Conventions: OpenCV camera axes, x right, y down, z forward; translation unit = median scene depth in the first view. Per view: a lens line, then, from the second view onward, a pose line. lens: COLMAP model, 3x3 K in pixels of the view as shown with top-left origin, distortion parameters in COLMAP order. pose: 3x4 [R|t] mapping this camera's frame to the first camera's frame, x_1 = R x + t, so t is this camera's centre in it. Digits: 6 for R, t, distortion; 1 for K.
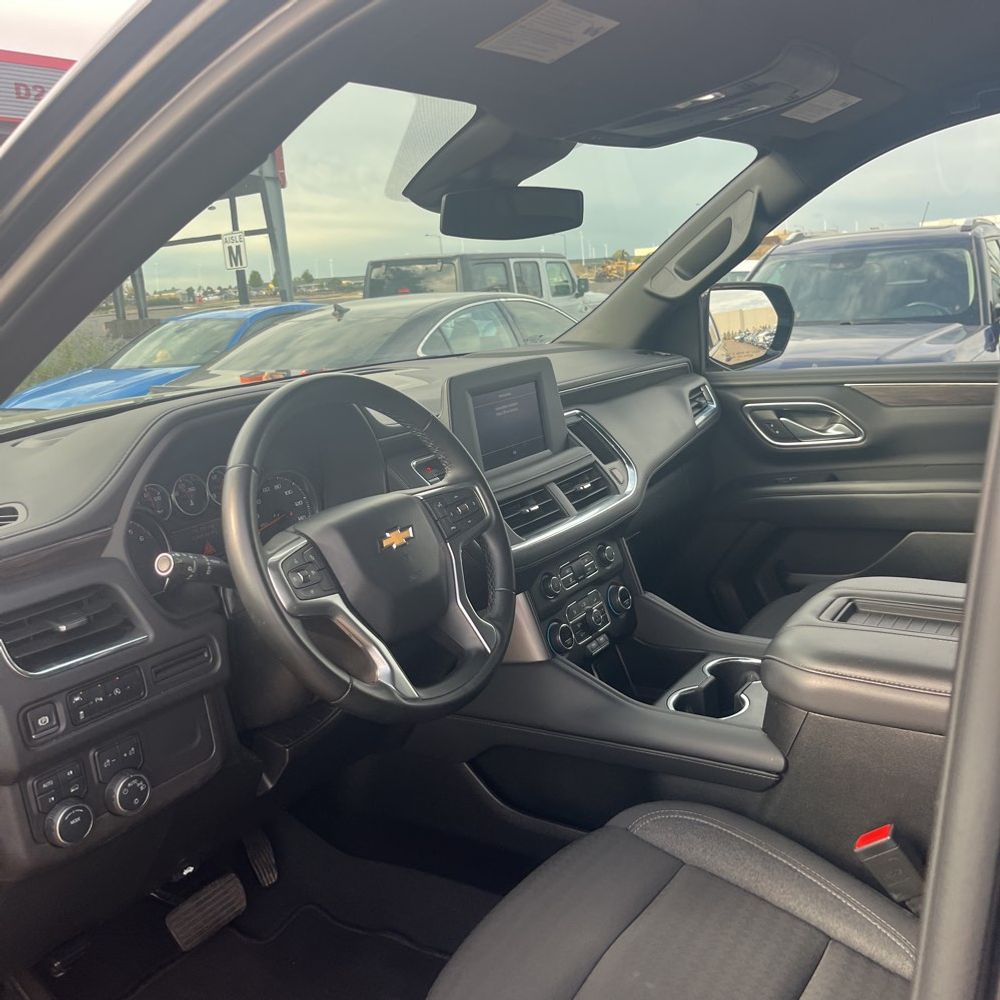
lens RADIAL K [[1024.6, 0, 499.0], [0, 1024.6, 503.7], [0, 0, 1]] dist [0.019460, 0.000000]
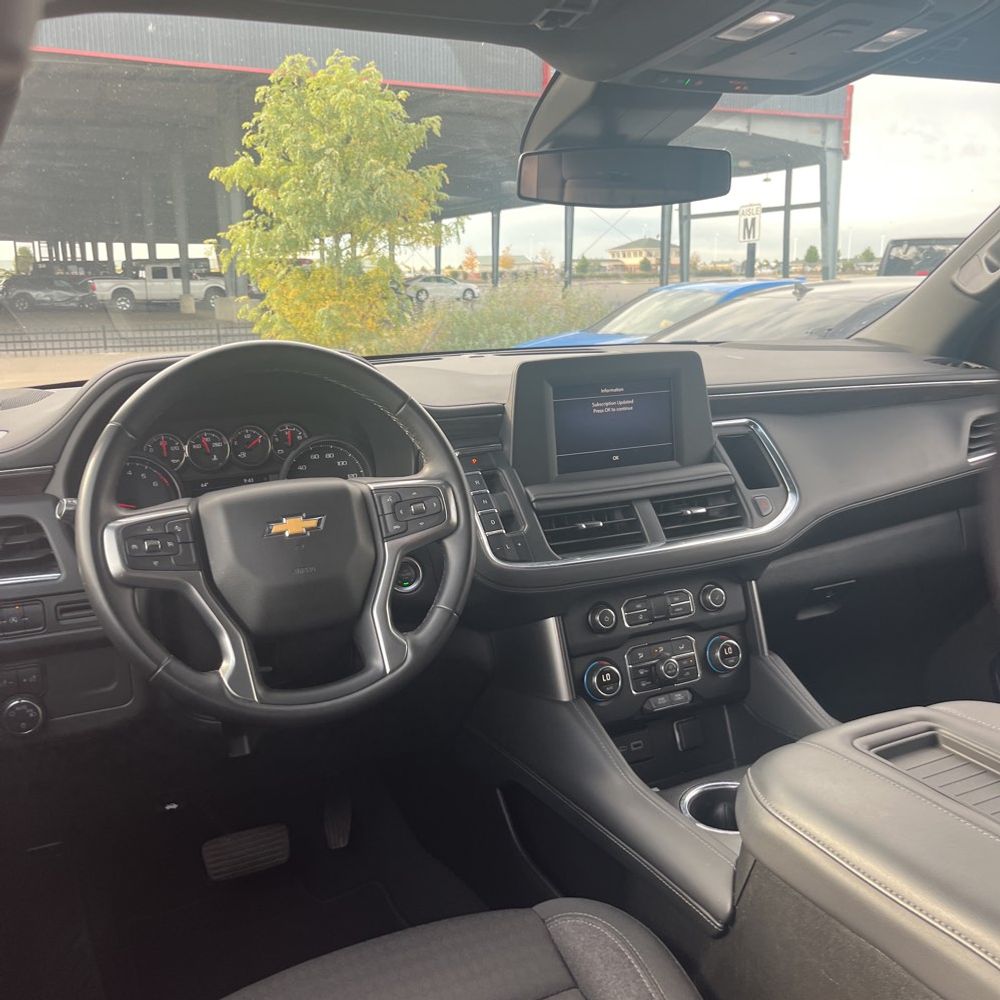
lens RADIAL K [[1024.6, 0, 484.3], [0, 1024.6, 500.5], [0, 0, 1]] dist [0.019460, 0.000000]
pose [[0.859557, 0.167119, -0.482943, 0.305865], [-0.156651, 0.985689, 0.062278, -0.045679], [0.486439, 0.022122, 0.873434, 0.174182]]
